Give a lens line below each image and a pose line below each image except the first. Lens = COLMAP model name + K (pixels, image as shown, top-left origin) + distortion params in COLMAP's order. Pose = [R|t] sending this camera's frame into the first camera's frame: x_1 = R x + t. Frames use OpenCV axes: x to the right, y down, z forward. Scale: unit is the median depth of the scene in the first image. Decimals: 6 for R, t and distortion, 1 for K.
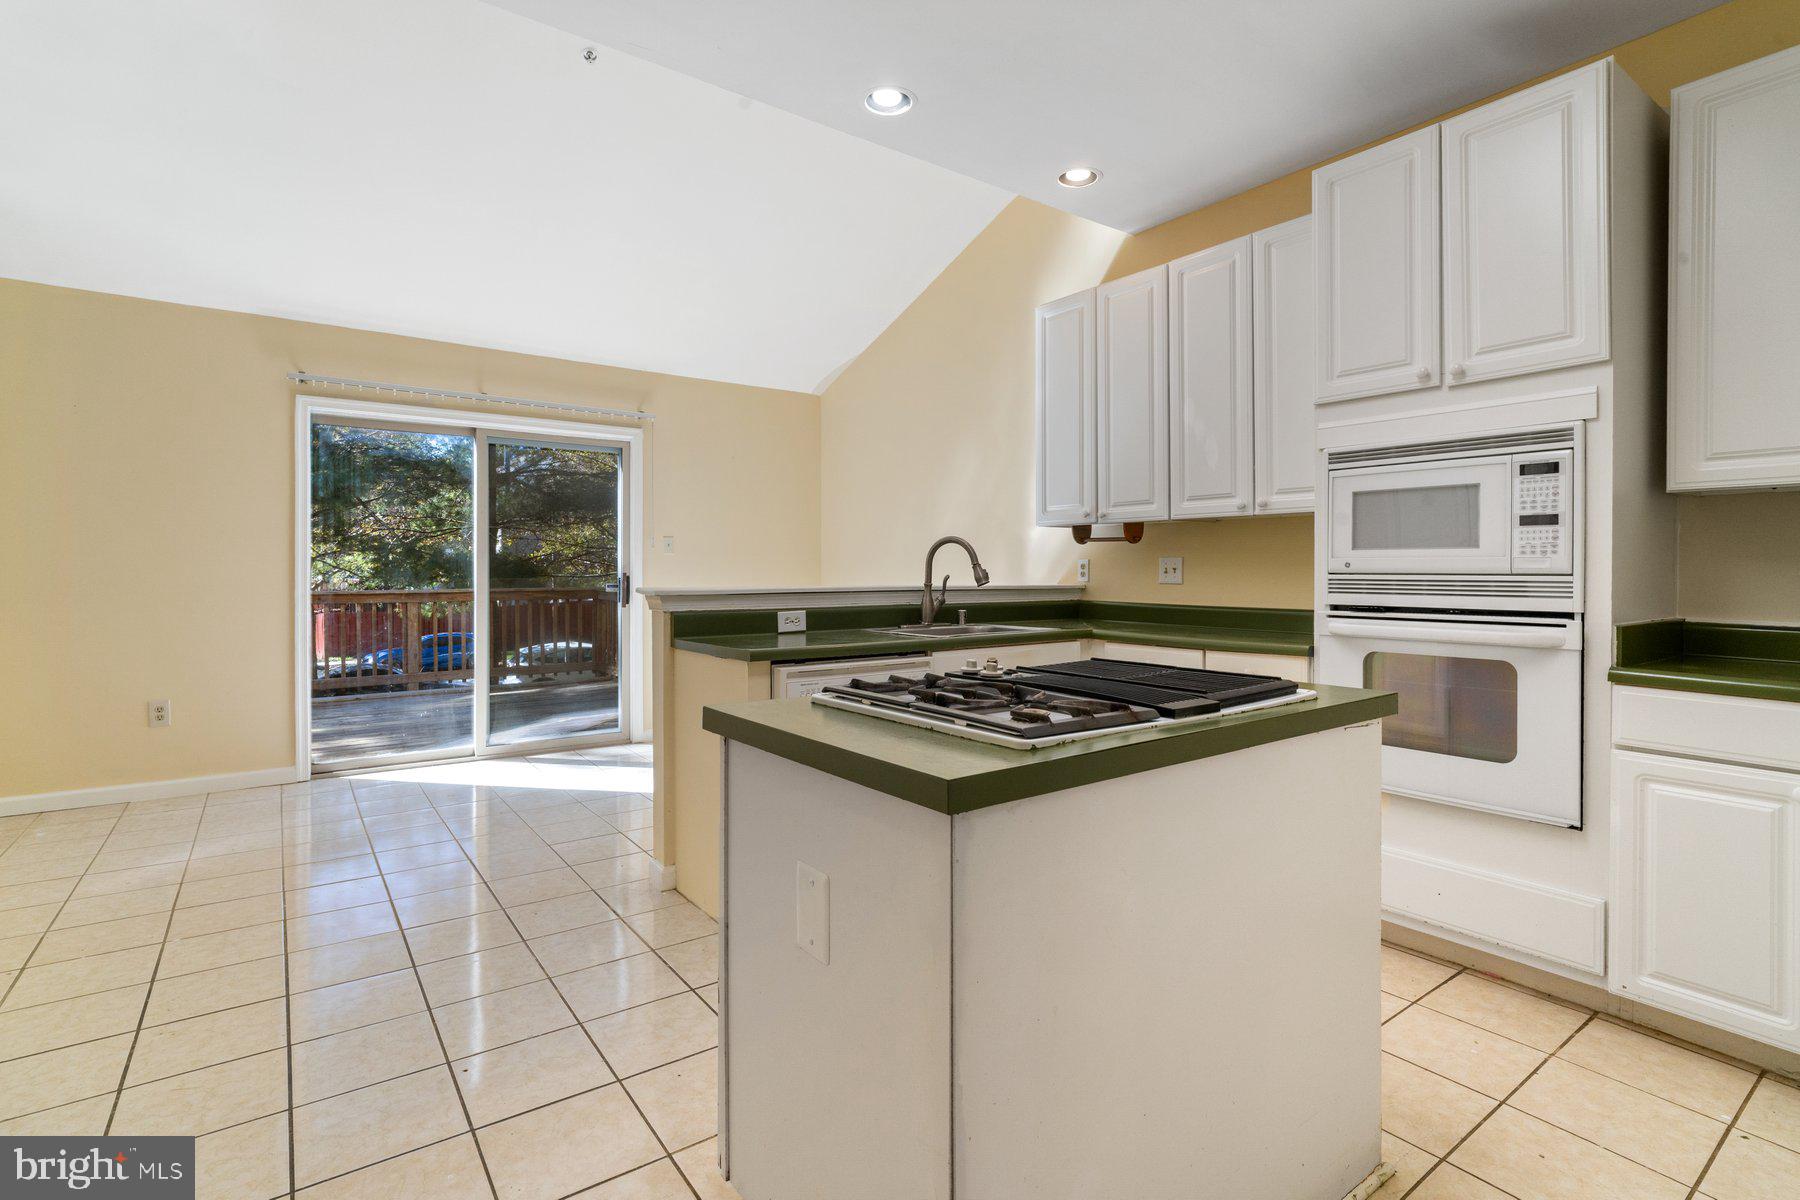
lens RADIAL K [[851.3, 0, 889.2], [0, 851.3, 582.0], [0, 0, 1]] dist [-0.015703, 0.010224]
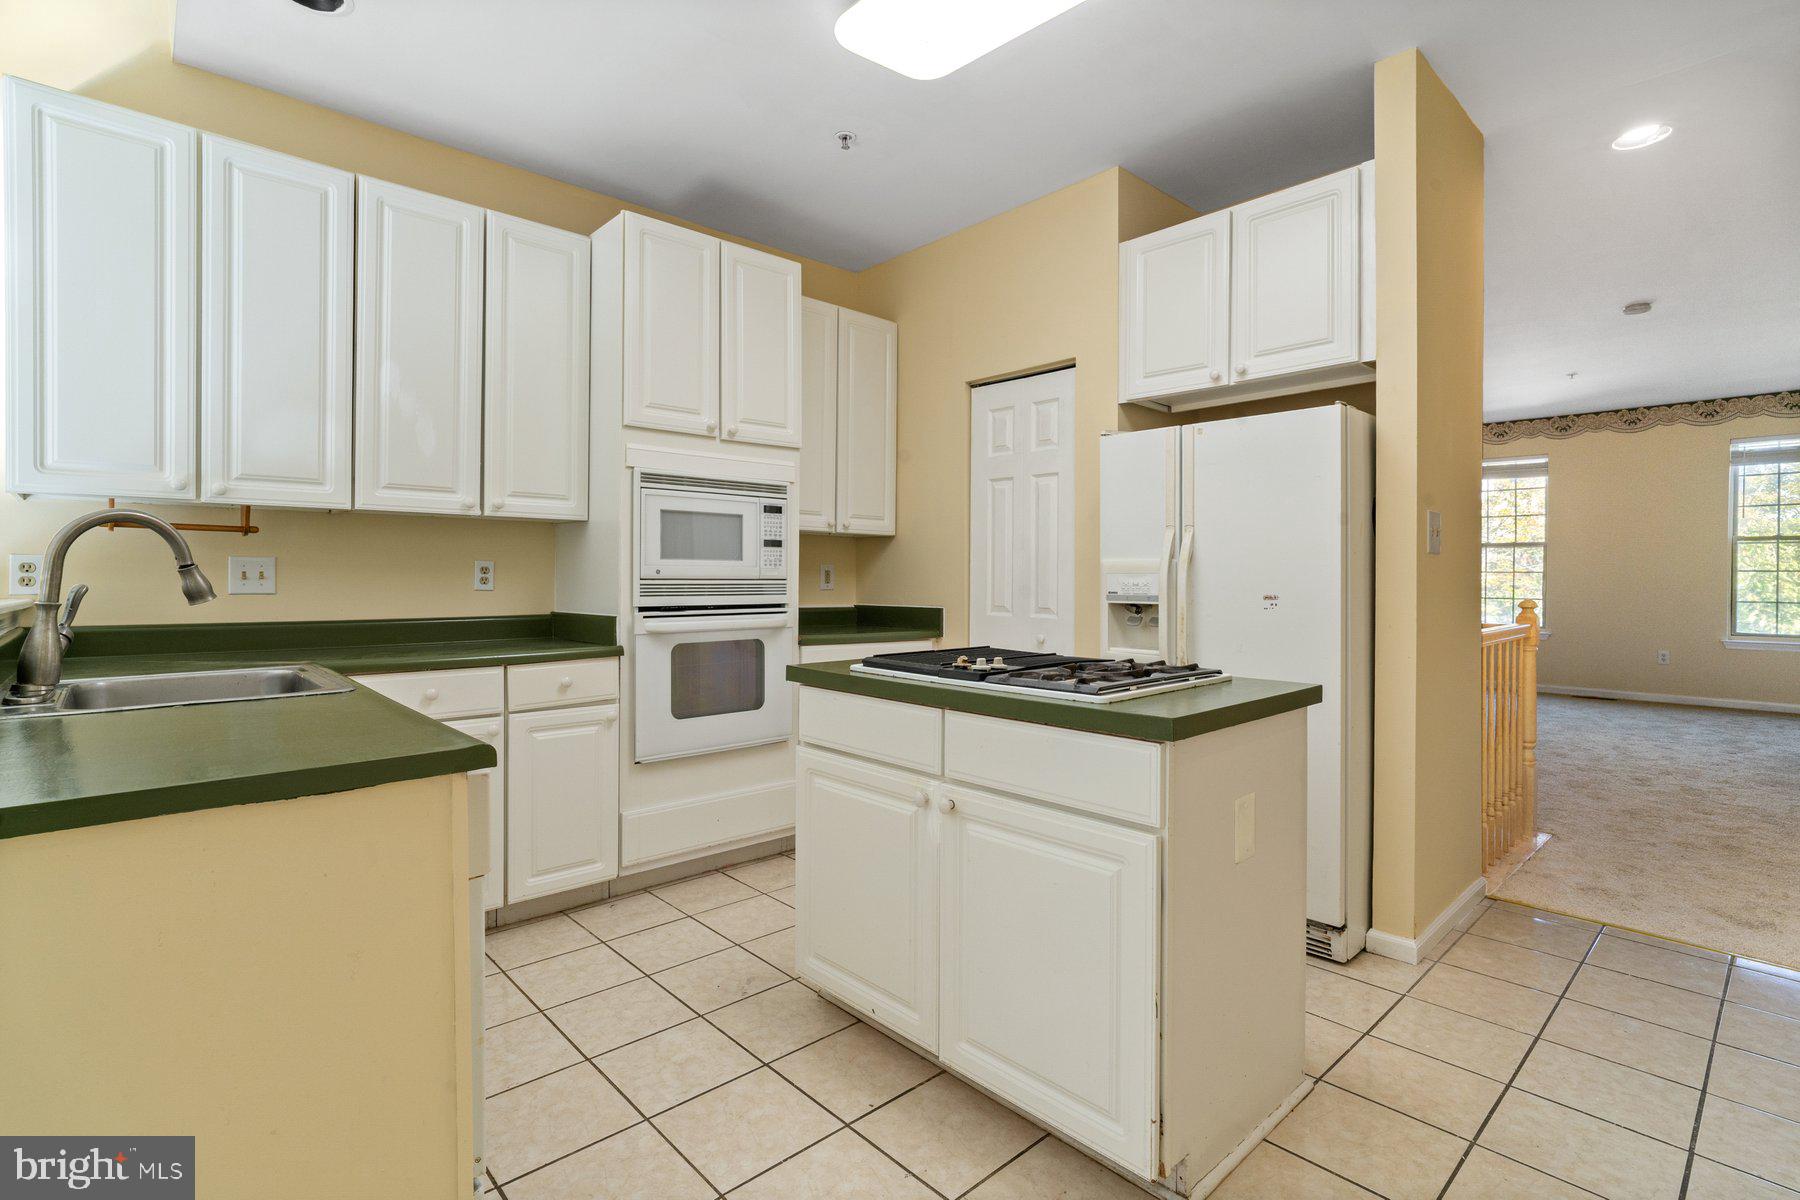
lens RADIAL K [[851.3, 0, 887.3], [0, 851.3, 583.3], [0, 0, 1]] dist [-0.015703, 0.010224]
pose [[-0.108579, -0.015020, 0.993974, -0.701701], [0.008381, 0.999836, 0.016024, -0.022259], [-0.994052, 0.010070, -0.108436, 0.873711]]
